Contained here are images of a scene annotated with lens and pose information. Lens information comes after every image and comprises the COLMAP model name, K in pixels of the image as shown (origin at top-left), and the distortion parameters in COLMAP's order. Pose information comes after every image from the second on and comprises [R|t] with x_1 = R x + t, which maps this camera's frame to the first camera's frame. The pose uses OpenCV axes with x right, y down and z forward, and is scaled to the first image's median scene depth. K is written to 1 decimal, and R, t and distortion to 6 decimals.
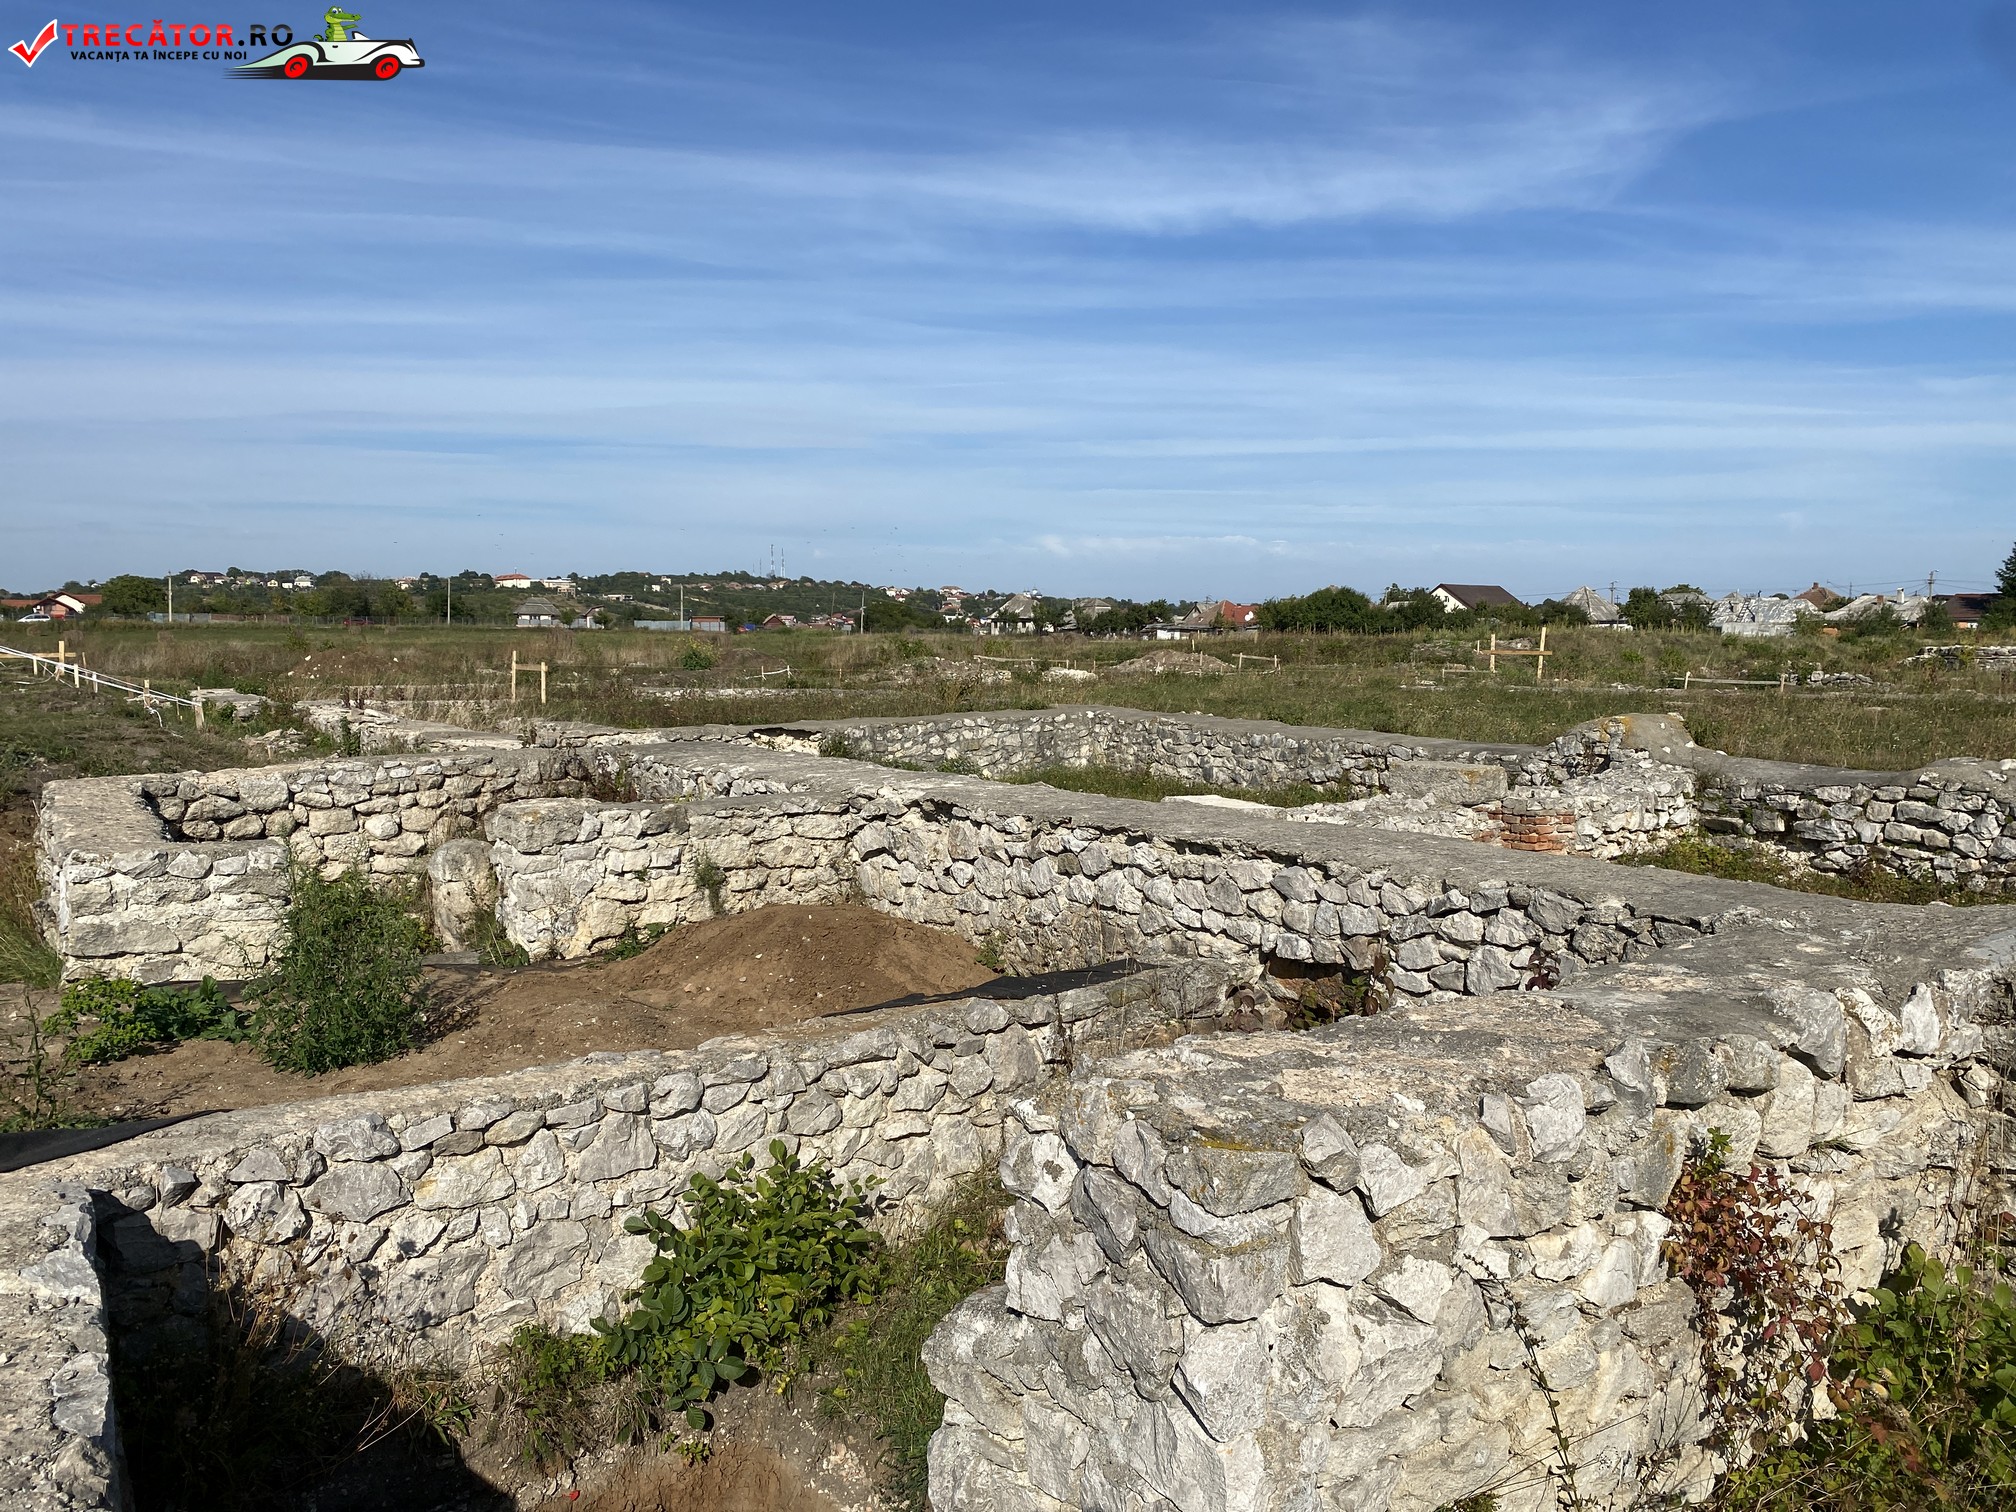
lens RADIAL K [[1534.8, 0, 1002.9], [0, 1534.8, 749.3], [0, 0, 1]] dist [0.116024, -0.237765]
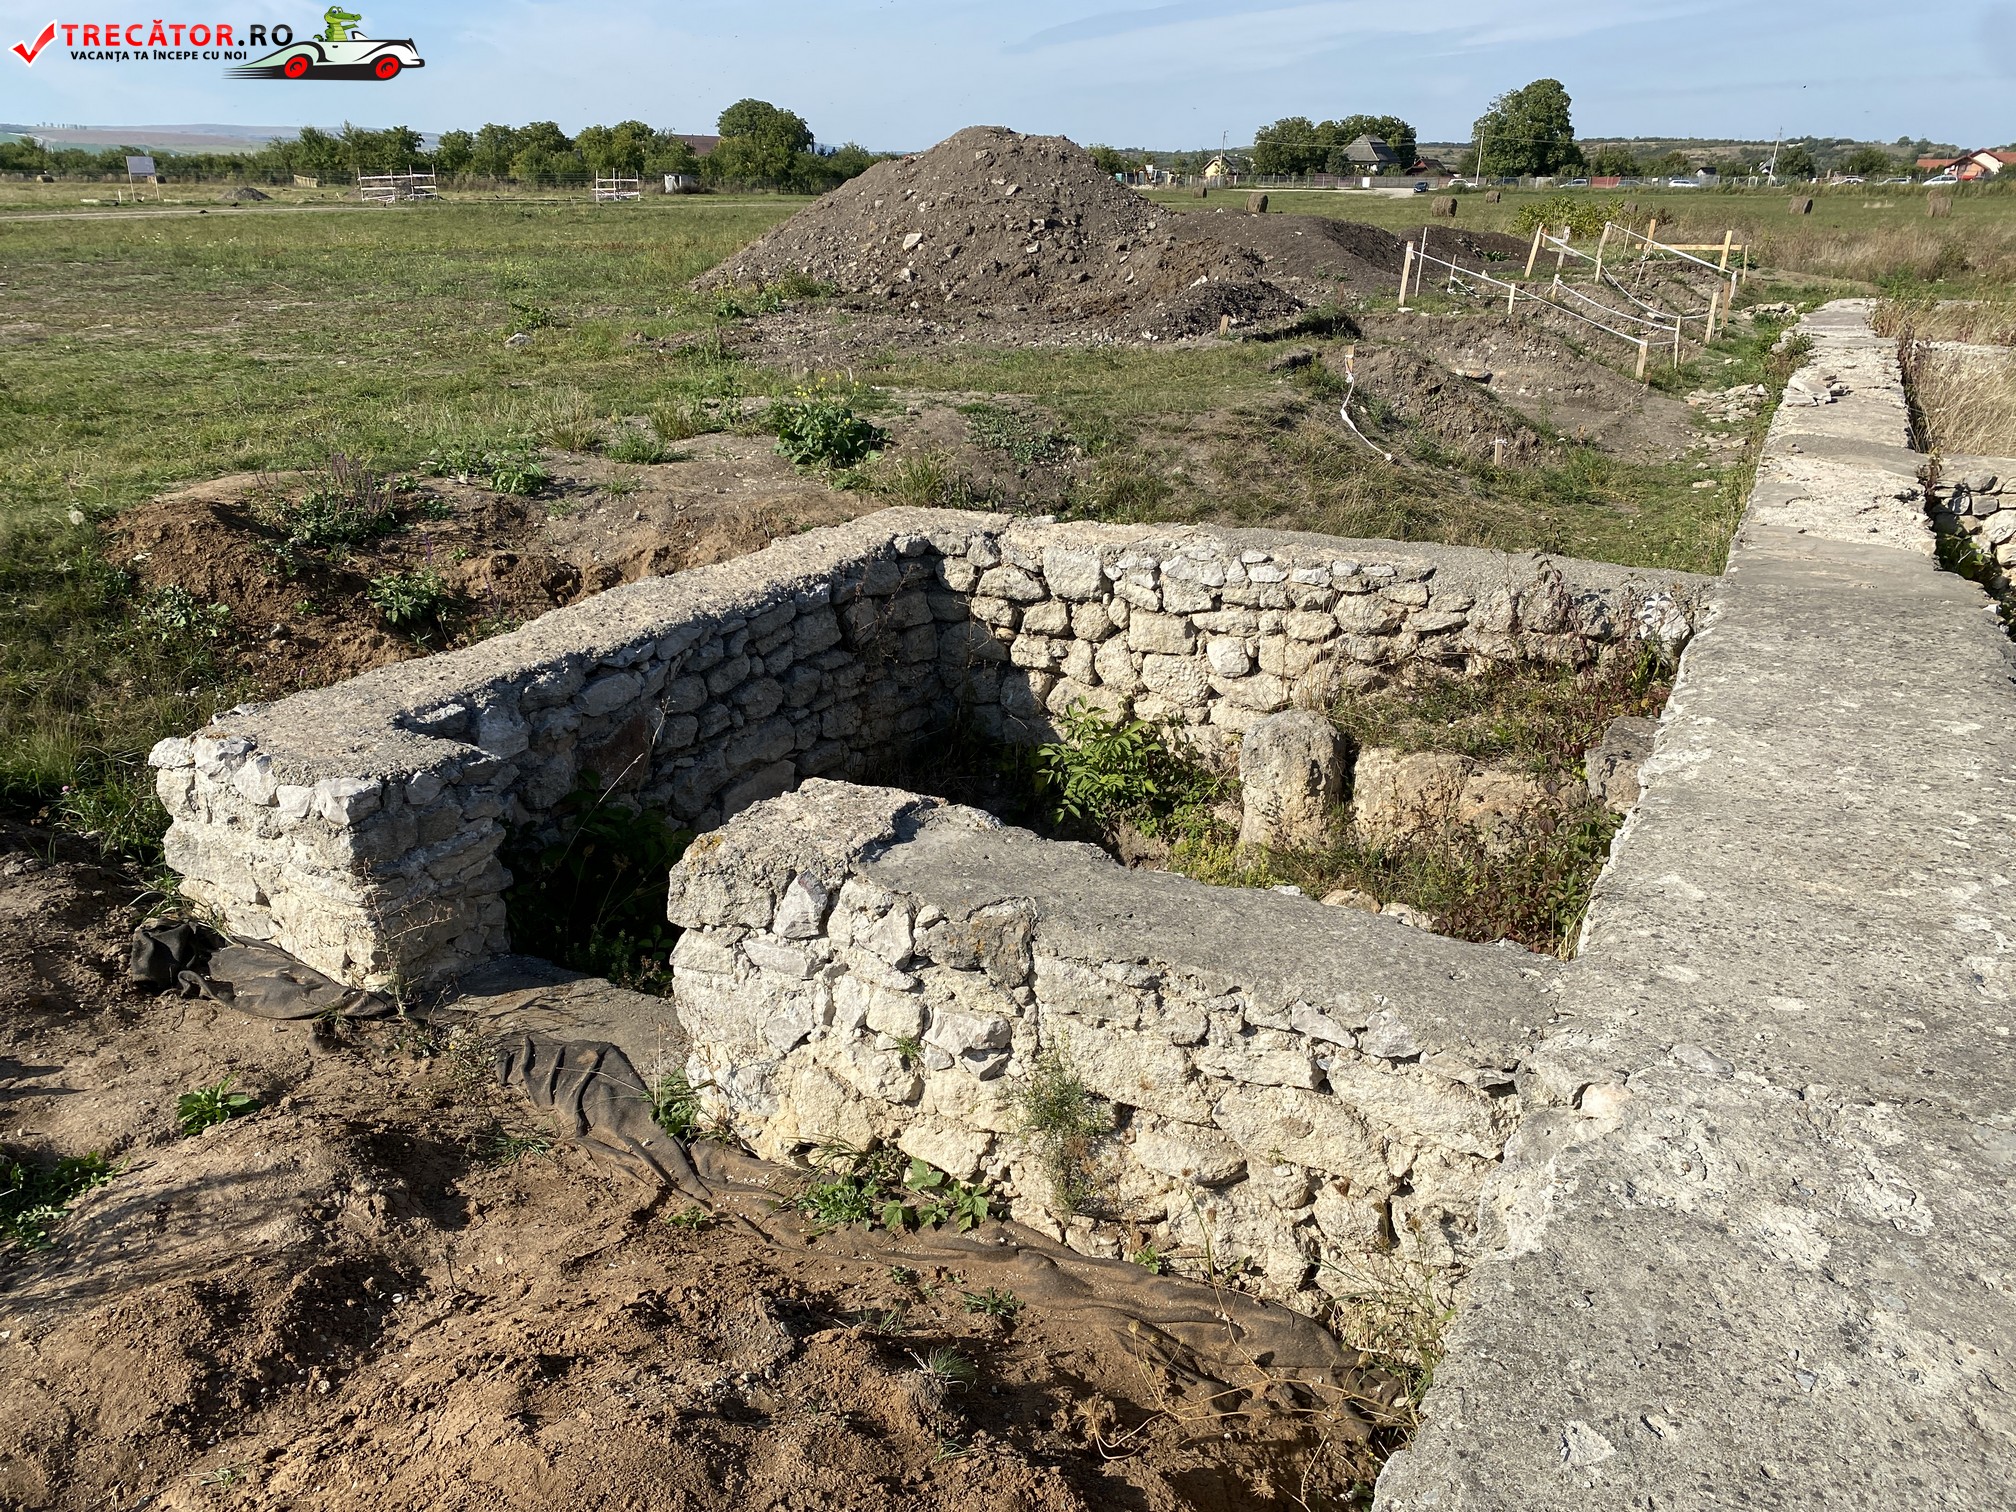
lens RADIAL K [[1534.8, 0, 1002.9], [0, 1534.8, 749.3], [0, 0, 1]] dist [0.116024, -0.237765]
pose [[0.447798, 0.307844, -0.839470, 0.062299], [-0.066600, 0.947738, 0.312021, -0.076621], [0.891651, -0.083814, 0.444898, 0.504156]]
